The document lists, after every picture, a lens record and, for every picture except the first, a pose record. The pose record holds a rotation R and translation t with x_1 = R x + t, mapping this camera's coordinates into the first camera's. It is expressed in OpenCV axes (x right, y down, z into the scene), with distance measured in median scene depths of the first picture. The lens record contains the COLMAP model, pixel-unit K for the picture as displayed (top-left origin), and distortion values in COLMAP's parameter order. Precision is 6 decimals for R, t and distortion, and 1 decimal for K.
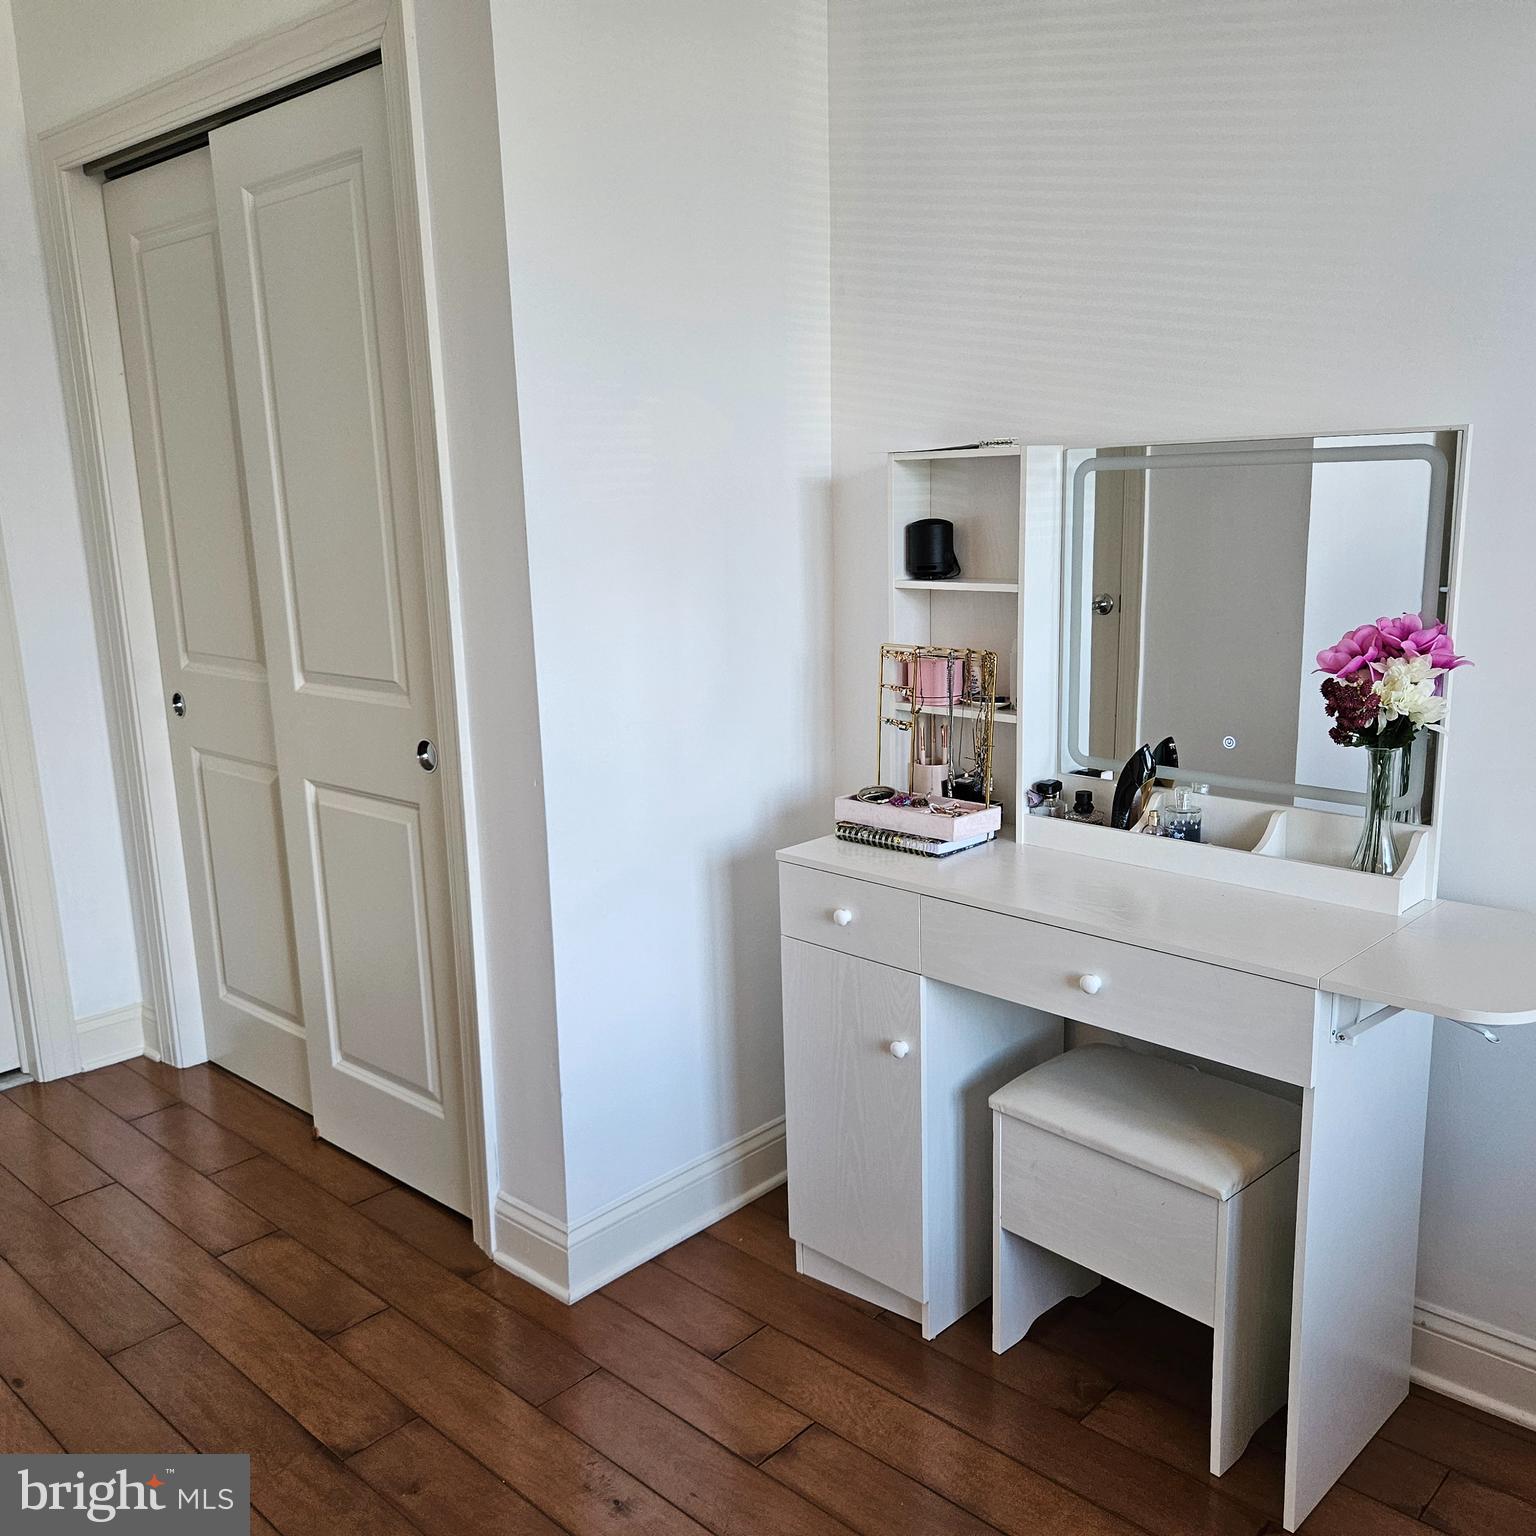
lens RADIAL K [[1377.0, 0, 757.6], [0, 1377.0, 772.1], [0, 0, 1]] dist [0.072133, -0.066642]
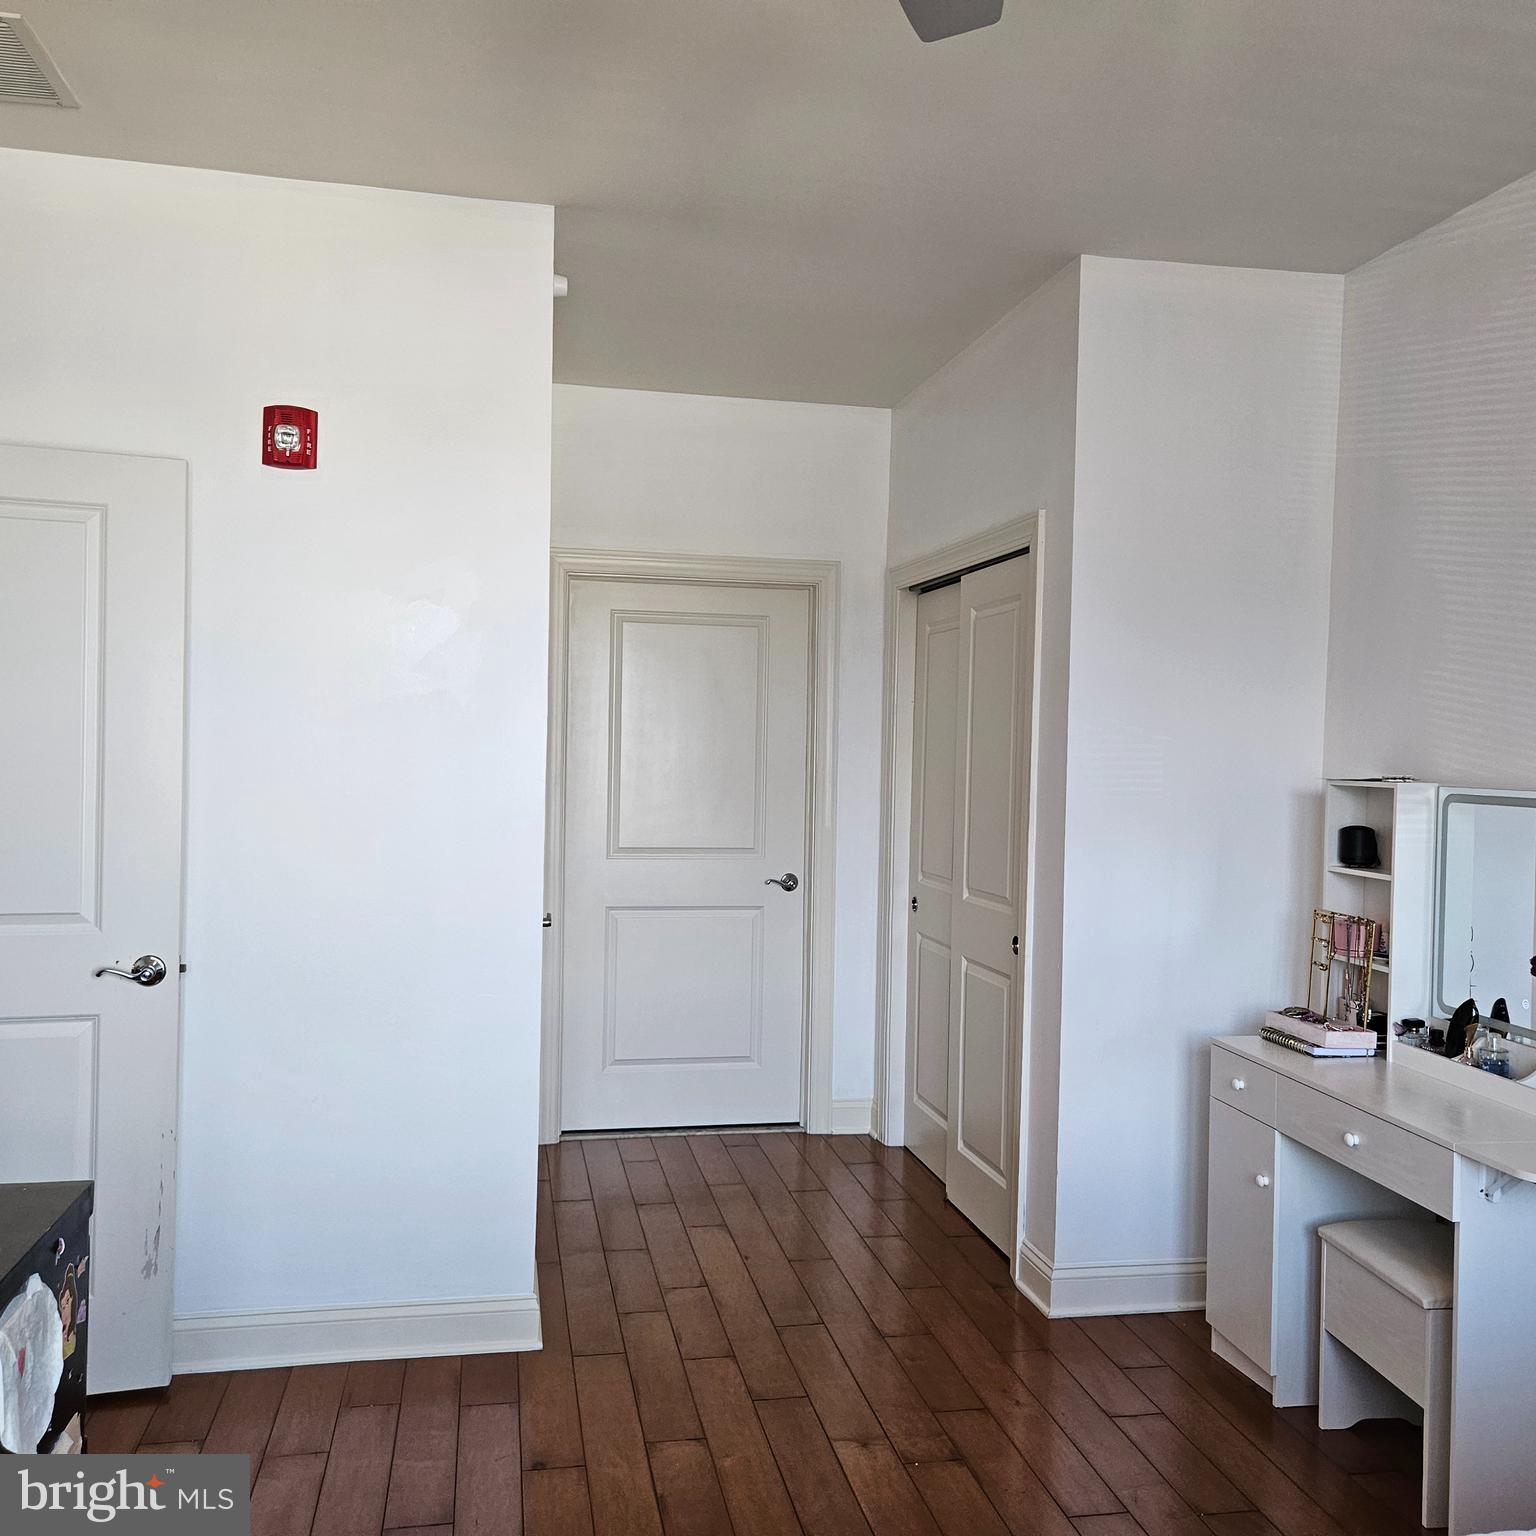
lens RADIAL K [[1339.2, 0, 772.9], [0, 1339.2, 787.7], [0, 0, 1]] dist [0.106001, -0.112319]
pose [[0.819831, 0.064846, -0.568922, 0.439470], [-0.164567, 0.978332, -0.125635, 0.056142], [0.548448, 0.196625, 0.812738, -0.497692]]
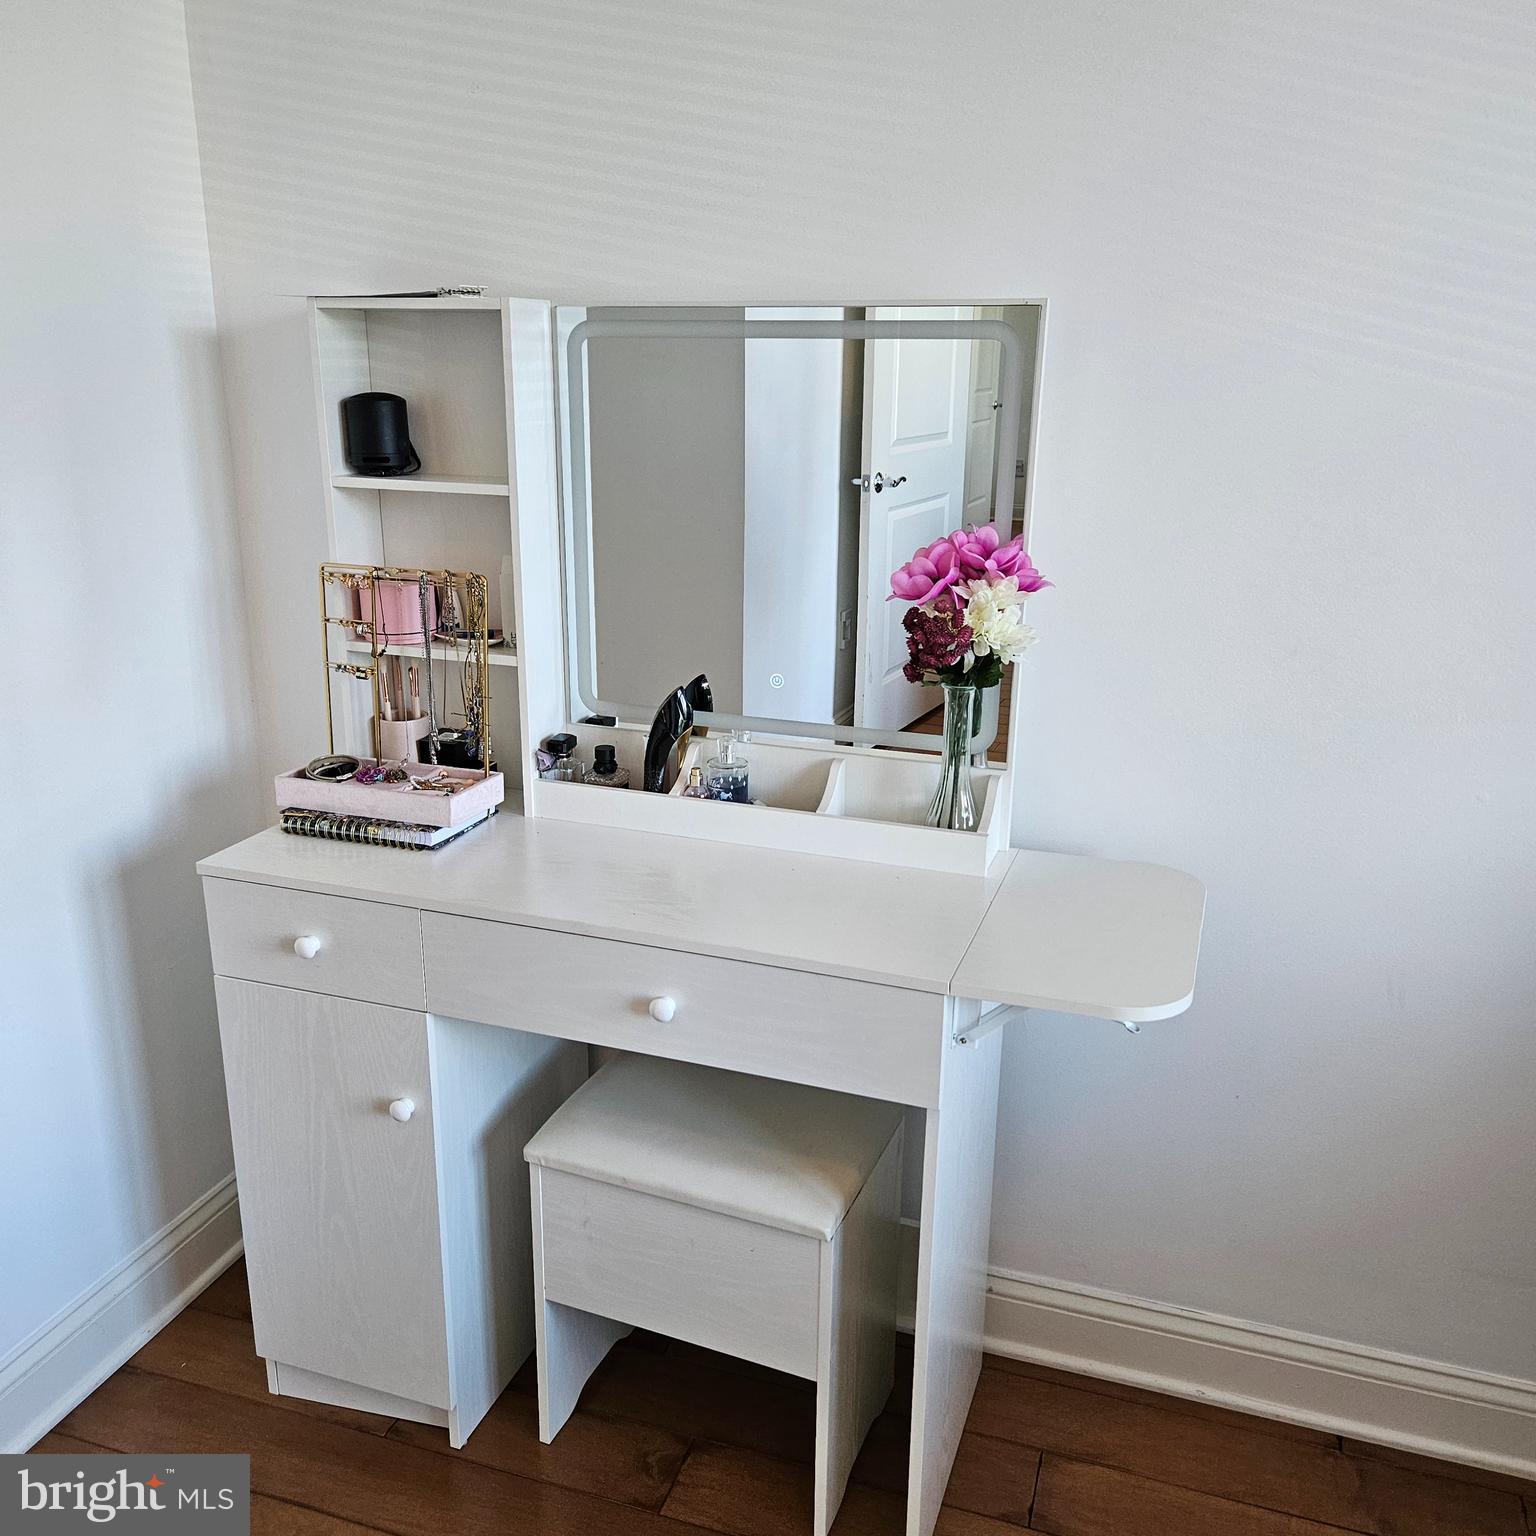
lens RADIAL K [[1401.8, 0, 764.3], [0, 1401.8, 795.3], [0, 0, 1]] dist [0.075927, -0.062469]
pose [[0.906126, -0.091910, 0.412903, -0.020039], [0.052633, 0.993022, 0.105537, -0.038537], [-0.419721, -0.073897, 0.904640, 0.212129]]
